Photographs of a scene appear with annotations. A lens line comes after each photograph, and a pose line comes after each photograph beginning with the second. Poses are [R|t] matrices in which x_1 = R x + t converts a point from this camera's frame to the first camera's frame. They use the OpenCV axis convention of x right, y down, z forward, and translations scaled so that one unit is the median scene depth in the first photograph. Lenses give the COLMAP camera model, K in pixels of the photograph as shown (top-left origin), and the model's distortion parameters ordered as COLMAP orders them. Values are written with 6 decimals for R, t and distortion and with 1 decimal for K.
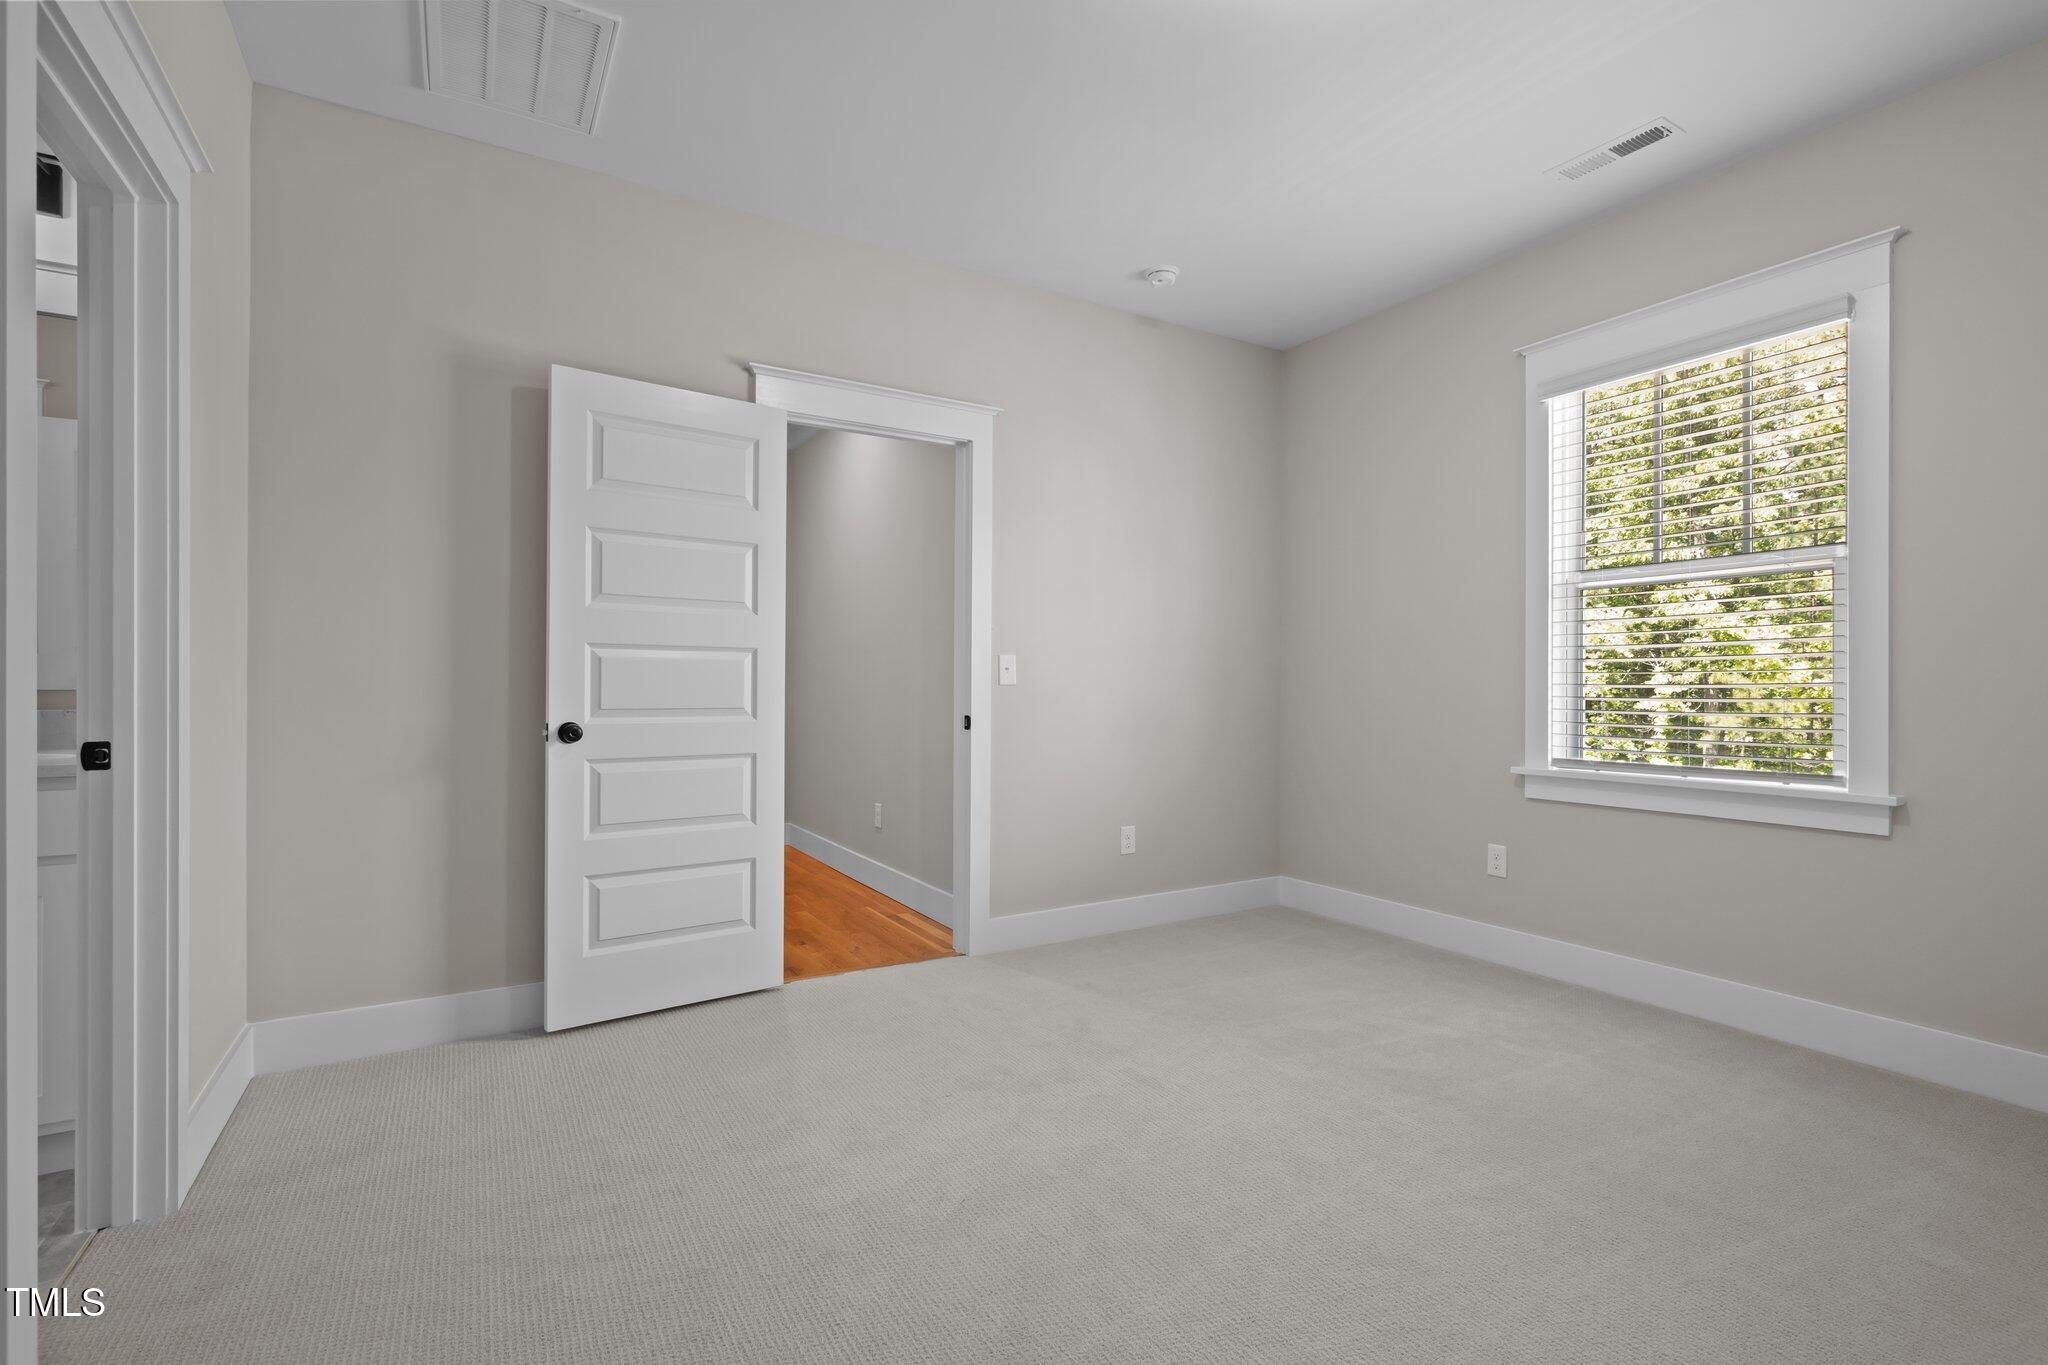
lens RADIAL K [[937.2, 0, 1043.9], [0, 937.2, 682.6], [0, 0, 1]] dist [-0.000899, 0.004223]
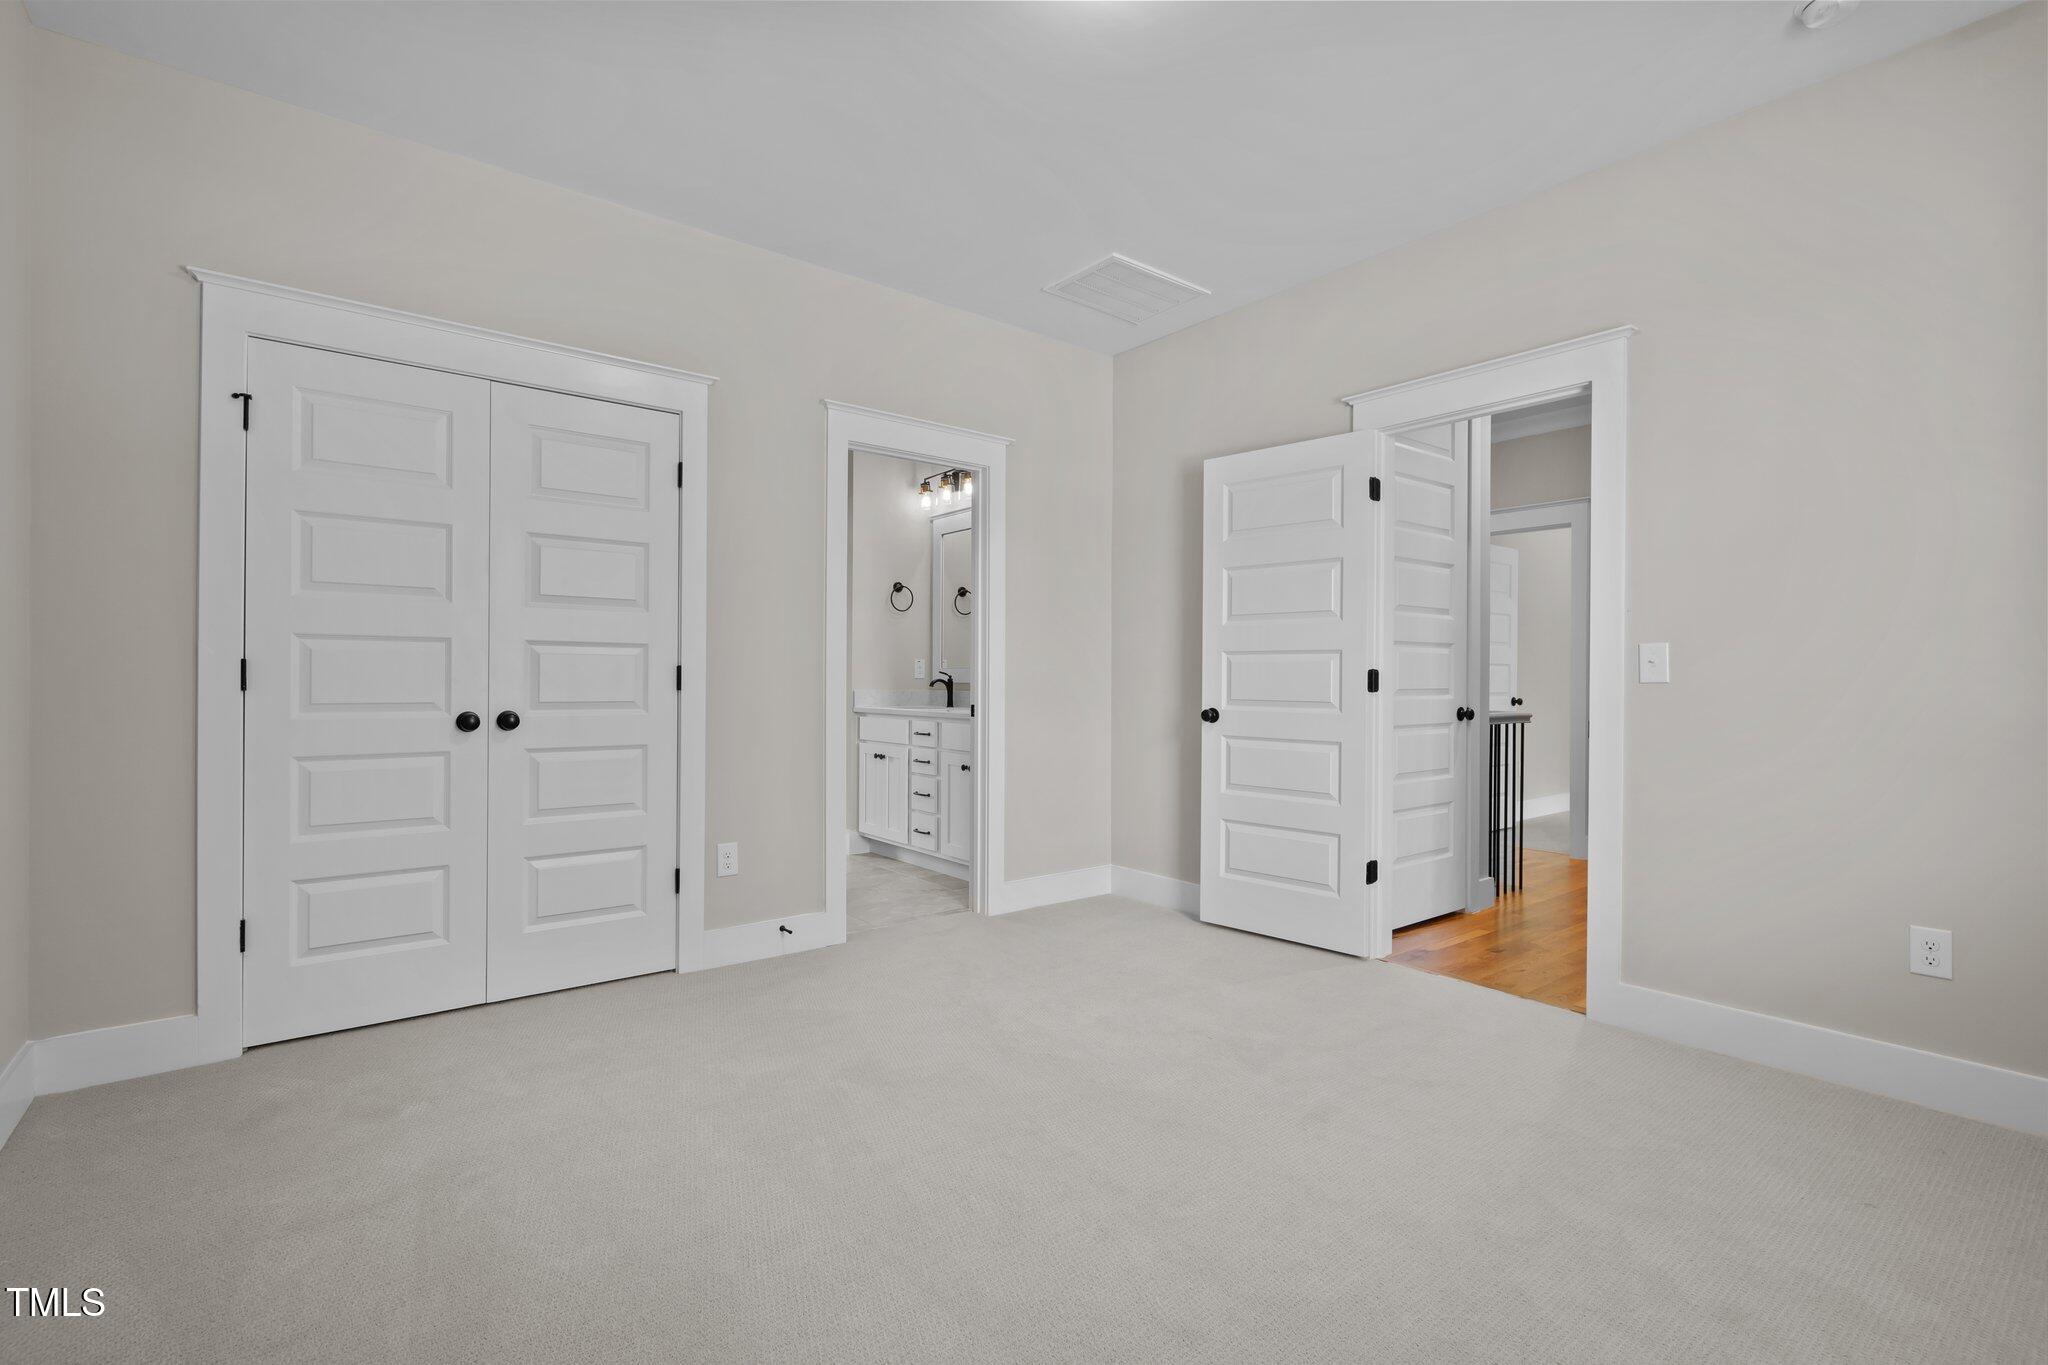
lens RADIAL K [[937.2, 0, 1011.5], [0, 937.2, 686.0], [0, 0, 1]] dist [-0.000899, 0.004223]
pose [[0.117721, 0.002846, -0.993043, 0.850477], [-0.004360, 0.999988, 0.002349, 0.006941], [0.993037, 0.004053, 0.117732, 0.520637]]
